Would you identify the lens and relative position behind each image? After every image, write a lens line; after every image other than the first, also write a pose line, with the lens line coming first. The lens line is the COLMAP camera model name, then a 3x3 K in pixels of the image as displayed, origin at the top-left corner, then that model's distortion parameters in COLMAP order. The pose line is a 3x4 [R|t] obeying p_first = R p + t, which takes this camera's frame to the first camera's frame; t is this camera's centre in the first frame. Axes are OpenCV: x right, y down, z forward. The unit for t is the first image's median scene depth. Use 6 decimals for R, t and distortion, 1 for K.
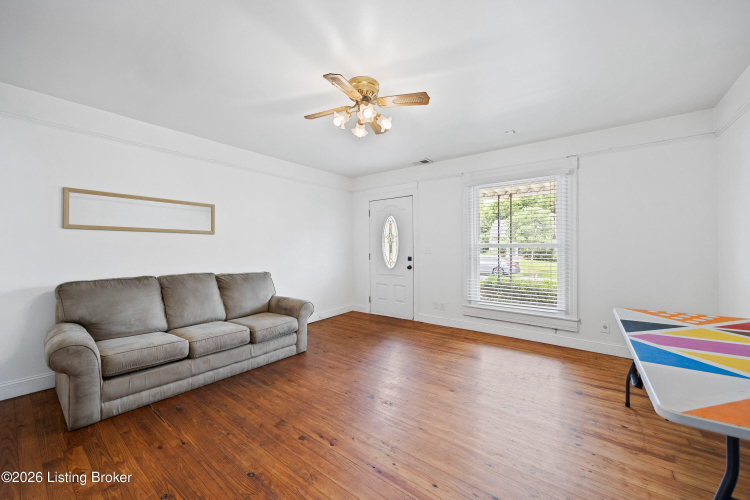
lens RADIAL K [[290.6, 0, 376.2], [0, 290.6, 246.9], [0, 0, 1]] dist [0.000071, -0.000021]
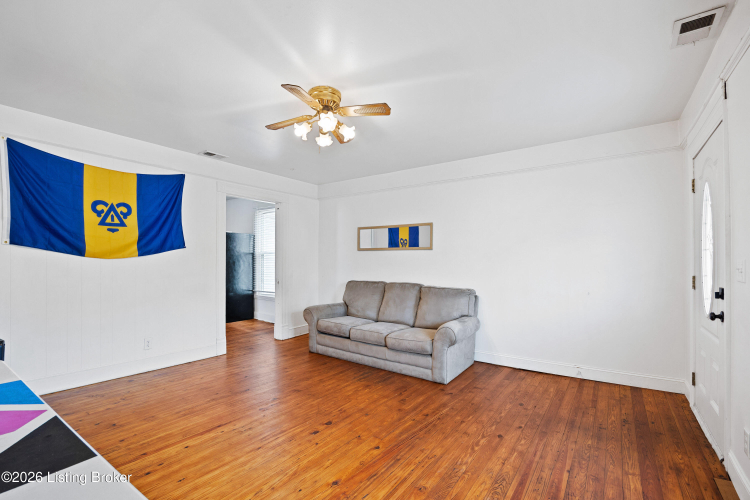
lens RADIAL K [[340.9, 0, 373.6], [0, 340.9, 257.0], [0, 0, 1]] dist [-0.002180, -0.000304]
pose [[0.032709, -0.011959, -0.999393, 0.849603], [-0.003806, 0.999920, -0.012090, 0.001895], [0.999458, 0.004199, 0.032661, 0.868591]]
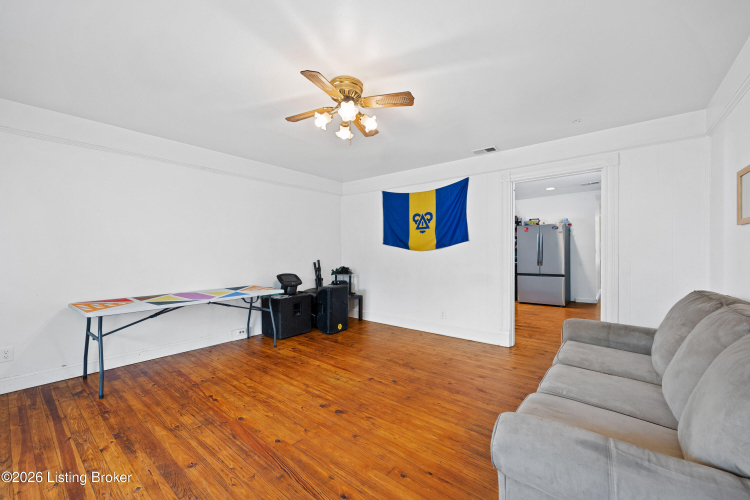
lens RADIAL K [[293.9, 0, 375.1], [0, 293.9, 254.6], [0, 0, 1]] dist [-0.009671, -0.000078]
pose [[-0.999882, 0.000012, 0.015354, -0.113450], [0.000003, 1.000000, -0.000558, 0.016523], [-0.015354, -0.000558, -0.999882, 1.516284]]
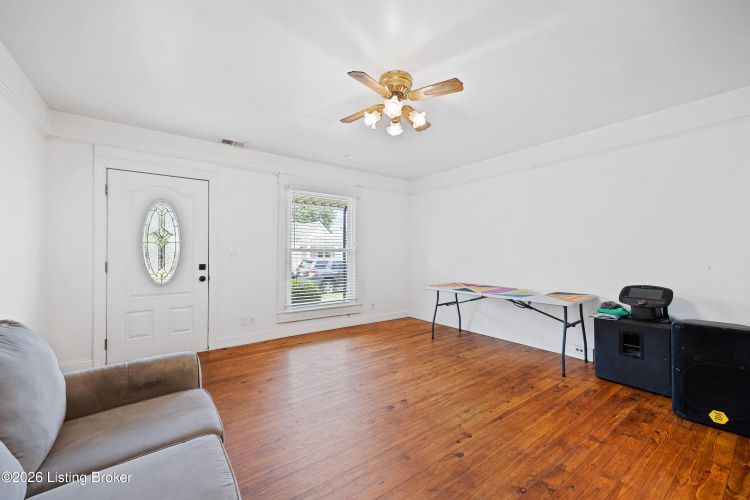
lens RADIAL K [[302.0, 0, 371.8], [0, 302.0, 251.4], [0, 0, 1]] dist [0.000019, 0.000041]
pose [[0.279021, 0.004218, 0.960276, -0.776747], [-0.001241, 0.999991, -0.004032, 0.007364], [-0.960284, -0.000067, 0.279023, 0.616250]]
